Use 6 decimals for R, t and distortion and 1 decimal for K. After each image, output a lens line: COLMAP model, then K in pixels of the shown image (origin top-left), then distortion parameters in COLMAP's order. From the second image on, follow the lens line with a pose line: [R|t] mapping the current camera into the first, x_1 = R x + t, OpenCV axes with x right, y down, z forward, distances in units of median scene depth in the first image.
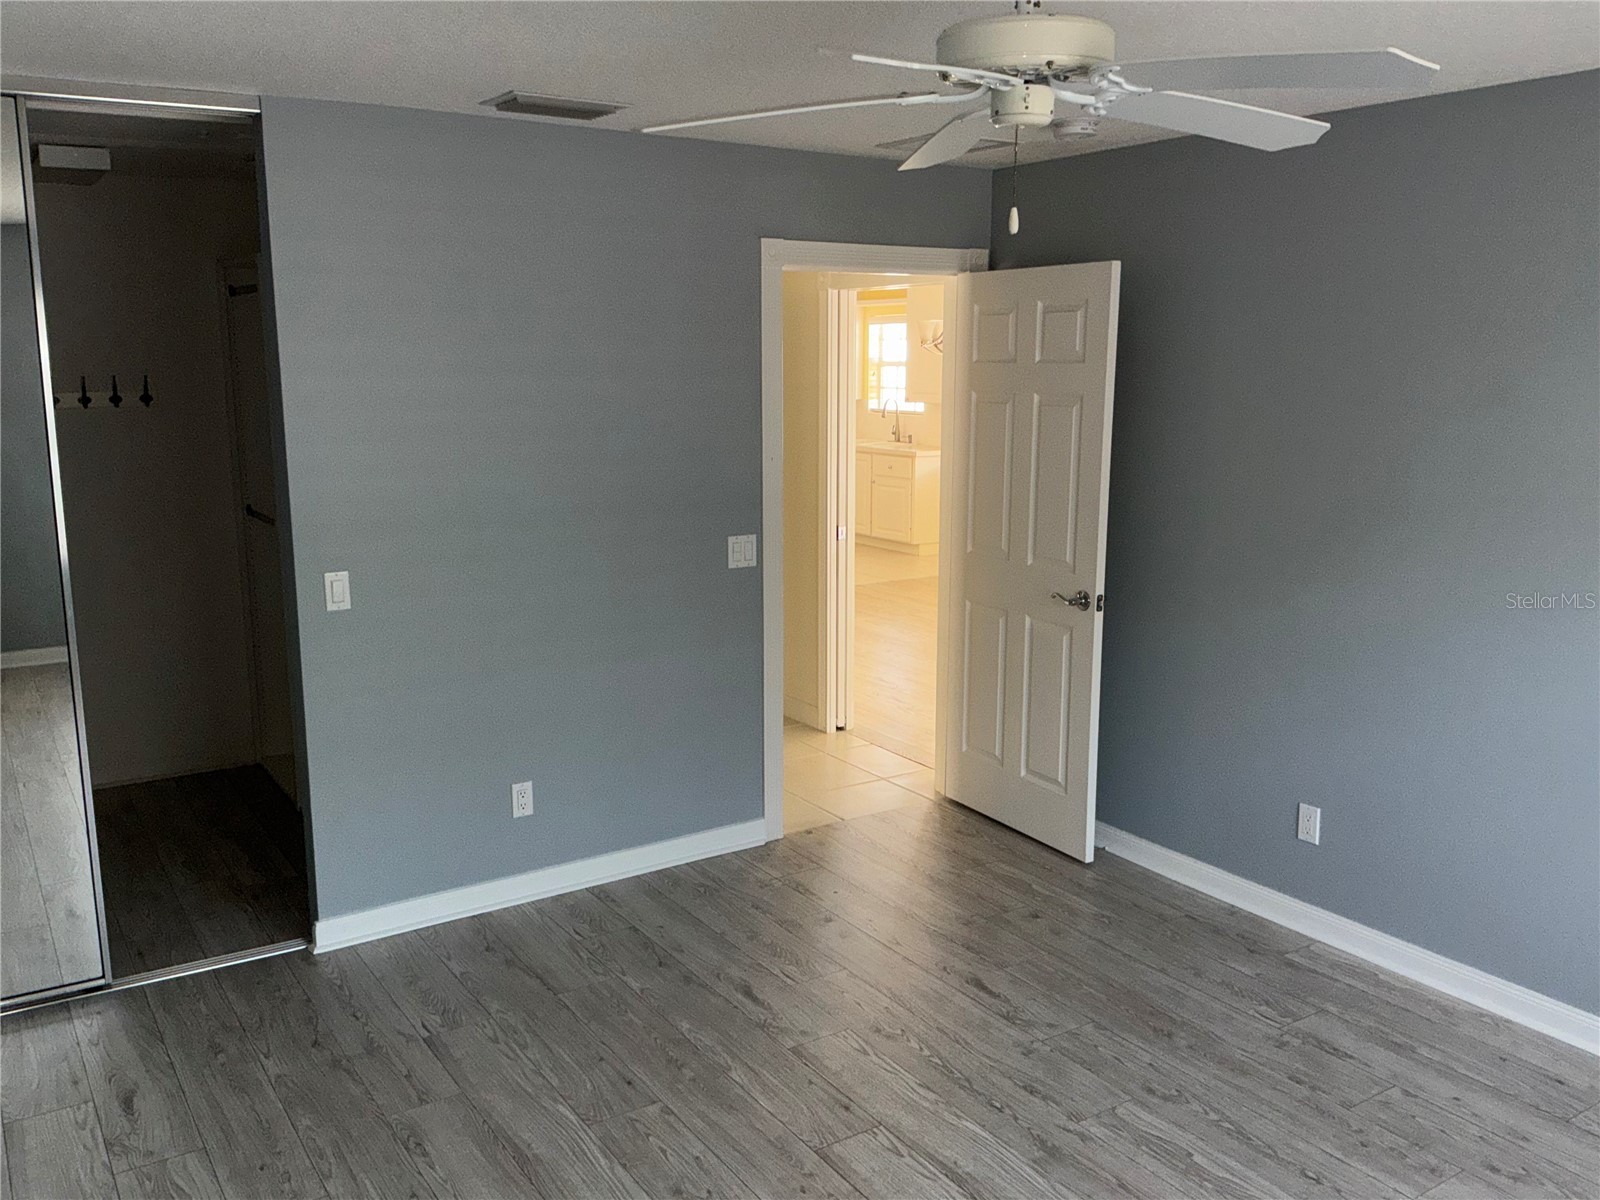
lens RADIAL K [[1322.7, 0, 802.6], [0, 1322.7, 595.1], [0, 0, 1]] dist [0.101136, -0.193933]
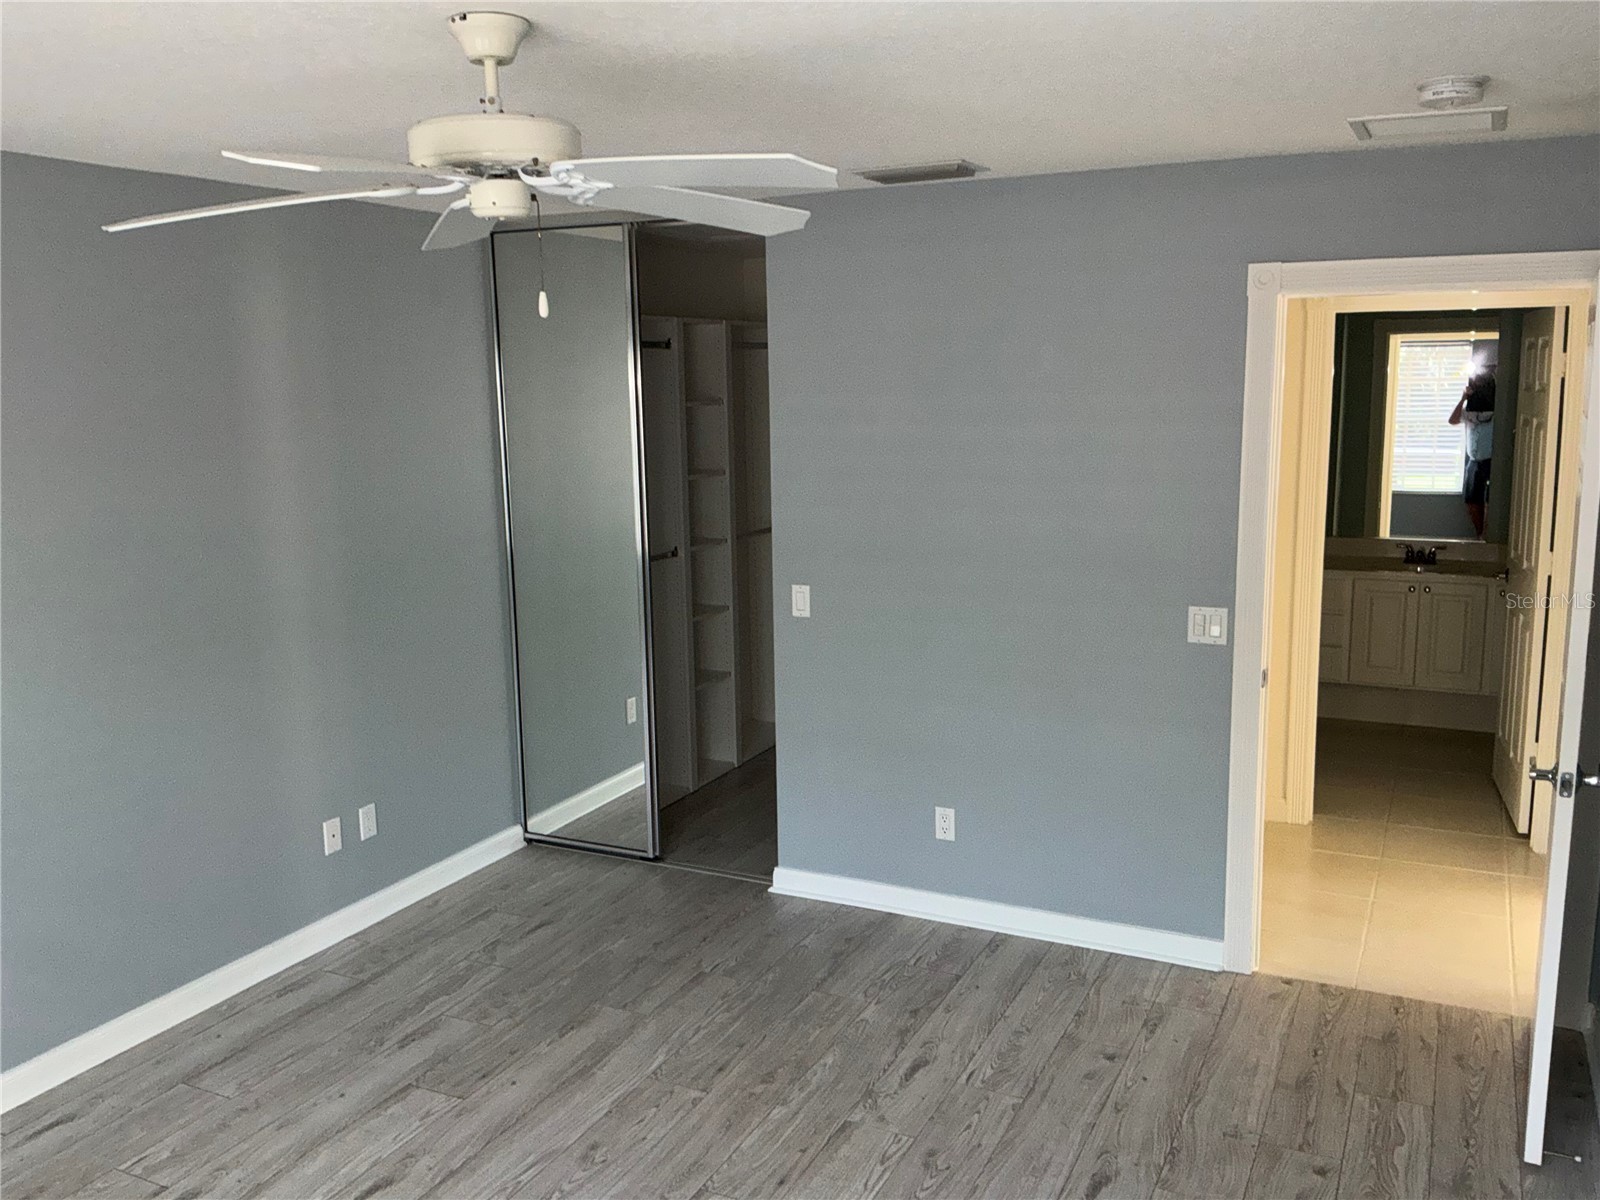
lens RADIAL K [[1322.7, 0, 798.1], [0, 1322.7, 592.1], [0, 0, 1]] dist [0.101136, -0.193933]
pose [[0.511145, 0.129489, -0.849684, 0.655112], [-0.138073, 0.988118, 0.067526, -0.090154], [0.848332, 0.082803, 0.522950, 0.369504]]
